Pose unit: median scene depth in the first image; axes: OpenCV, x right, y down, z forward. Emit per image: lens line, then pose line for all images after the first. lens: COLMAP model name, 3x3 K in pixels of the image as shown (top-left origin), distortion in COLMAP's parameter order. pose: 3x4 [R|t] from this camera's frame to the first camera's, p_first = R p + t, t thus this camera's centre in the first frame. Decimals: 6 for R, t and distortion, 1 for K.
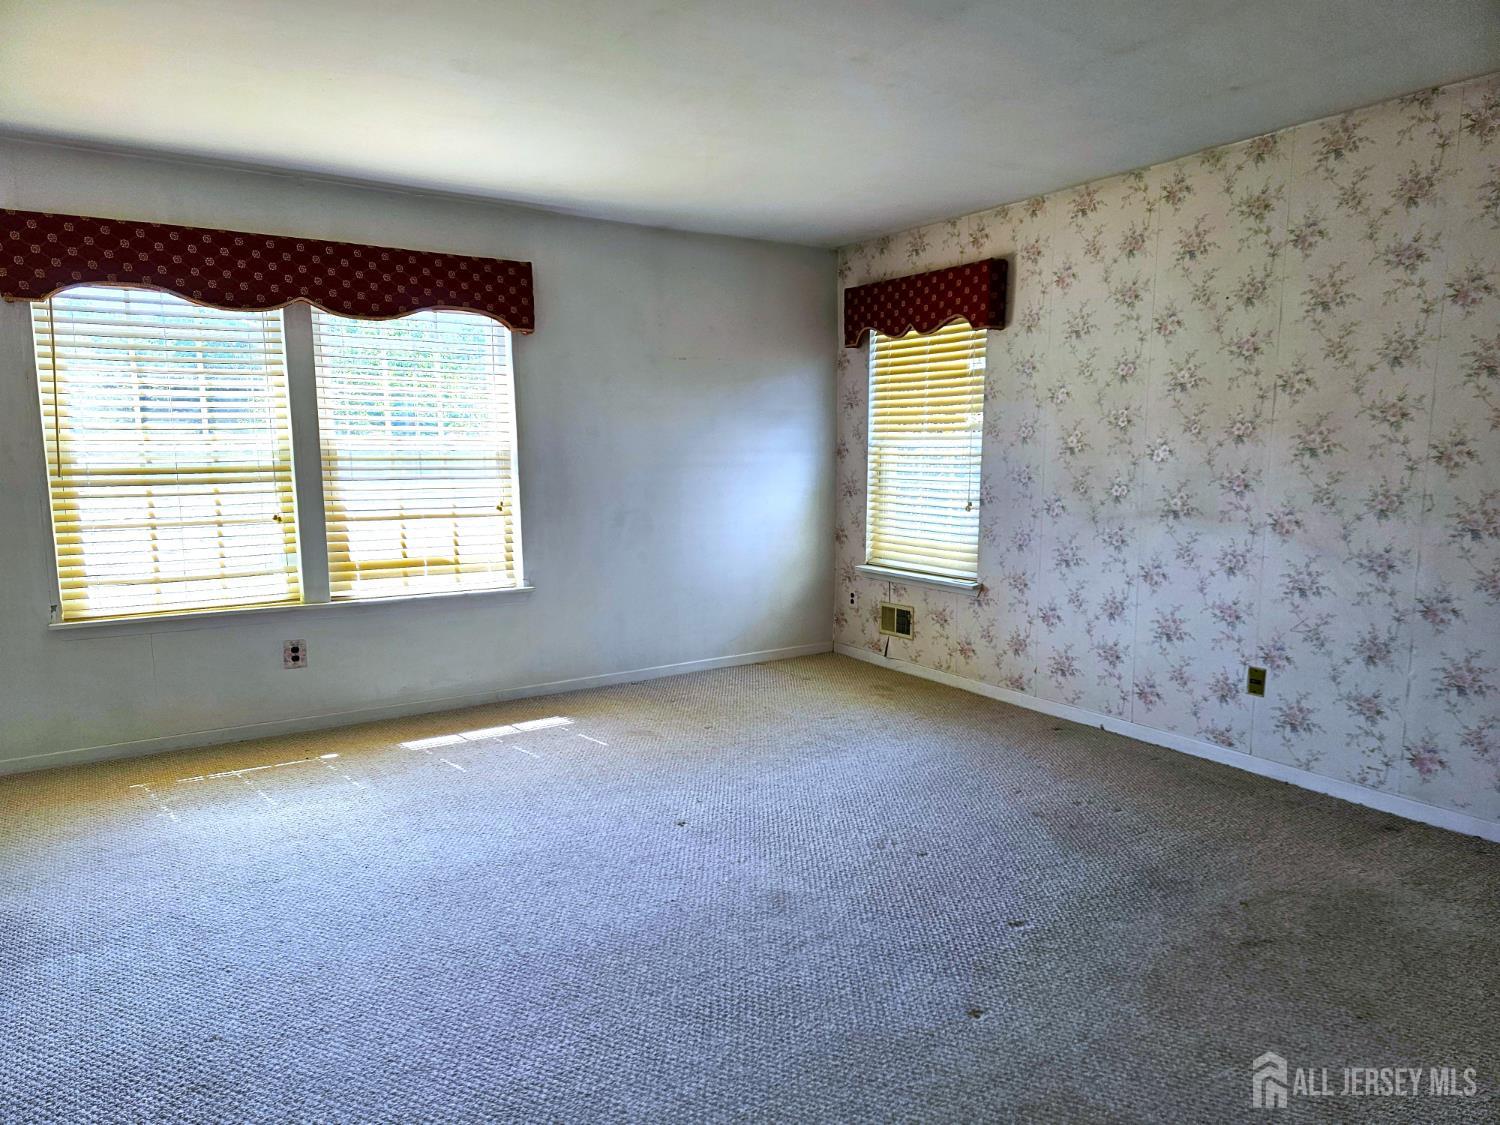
lens RADIAL K [[937.0, 0, 751.7], [0, 937.0, 595.2], [0, 0, 1]] dist [0.018802, -0.003428]
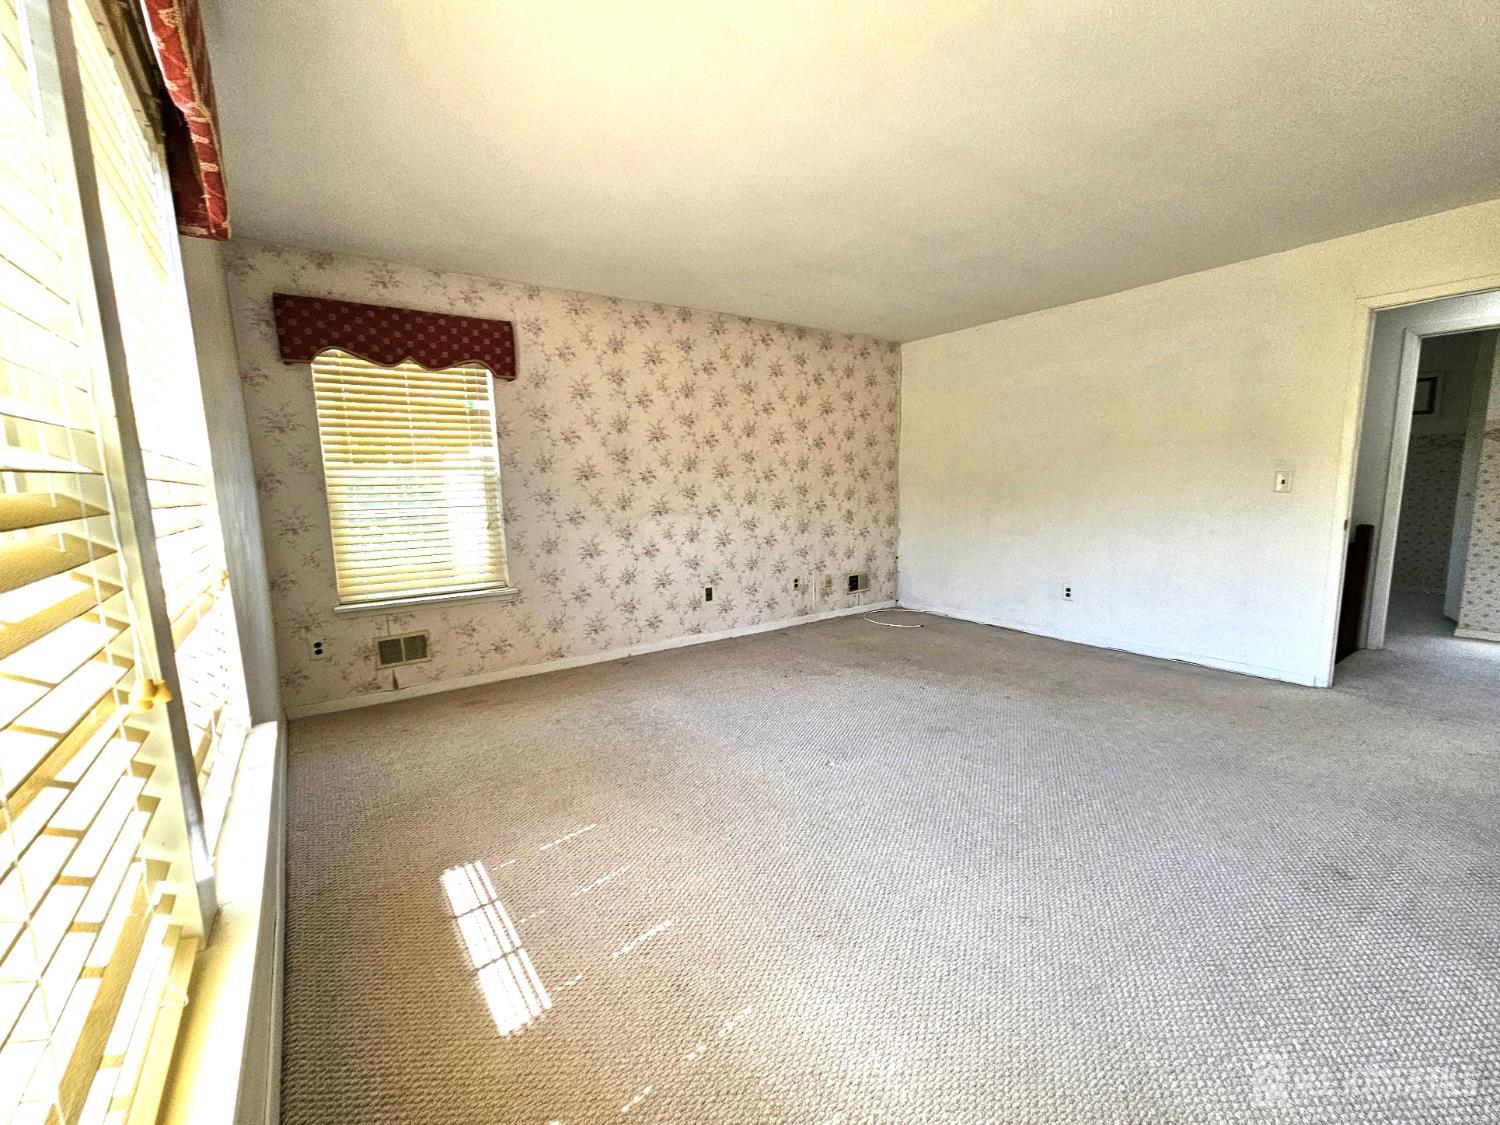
lens RADIAL K [[625.0, 0, 755.4], [0, 625.0, 574.0], [0, 0, 1]] dist [0.000688, 0.000068]
pose [[-0.013941, -0.146985, 0.989041, -0.611209], [0.177654, 0.973035, 0.147110, -0.101477], [-0.983994, 0.177758, 0.012547, 0.738607]]
